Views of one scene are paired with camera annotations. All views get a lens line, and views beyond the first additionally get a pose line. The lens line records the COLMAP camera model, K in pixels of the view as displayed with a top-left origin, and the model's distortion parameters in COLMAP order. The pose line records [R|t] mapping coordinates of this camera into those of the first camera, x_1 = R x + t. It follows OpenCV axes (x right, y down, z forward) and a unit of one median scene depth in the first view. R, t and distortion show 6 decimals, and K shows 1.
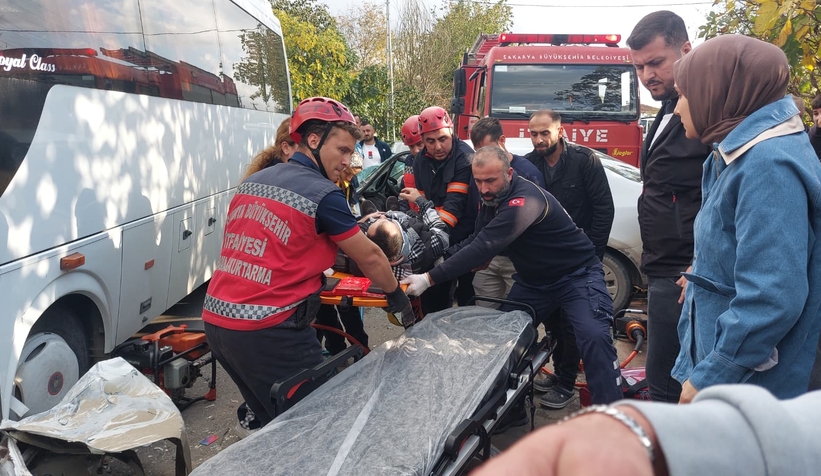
lens RADIAL K [[616.2, 0, 410.5], [0, 616.2, 238.0], [0, 0, 1]] dist [0.042493, -0.004661]
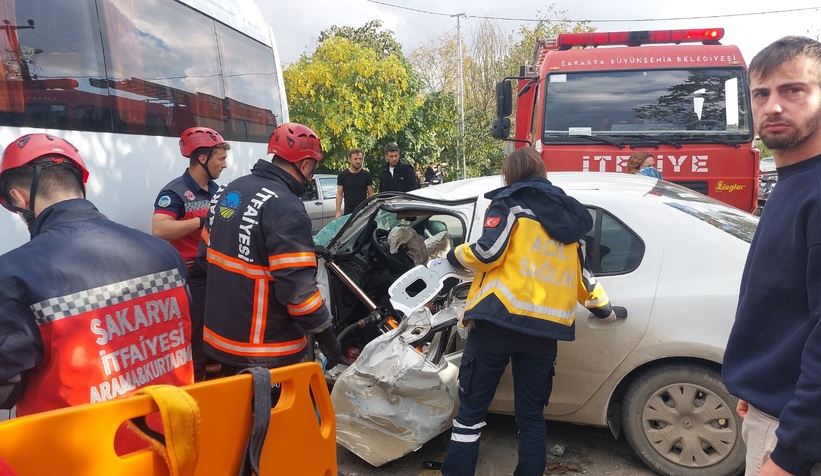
lens RADIAL K [[603.9, 0, 423.4], [0, 603.9, 234.2], [0, 0, 1]] dist [0.035372, -0.006609]
pose [[0.992216, -0.003874, -0.124471, 0.031930], [-0.002113, 0.998848, -0.047931, -0.020170], [0.124514, 0.047821, 0.991065, 0.107860]]
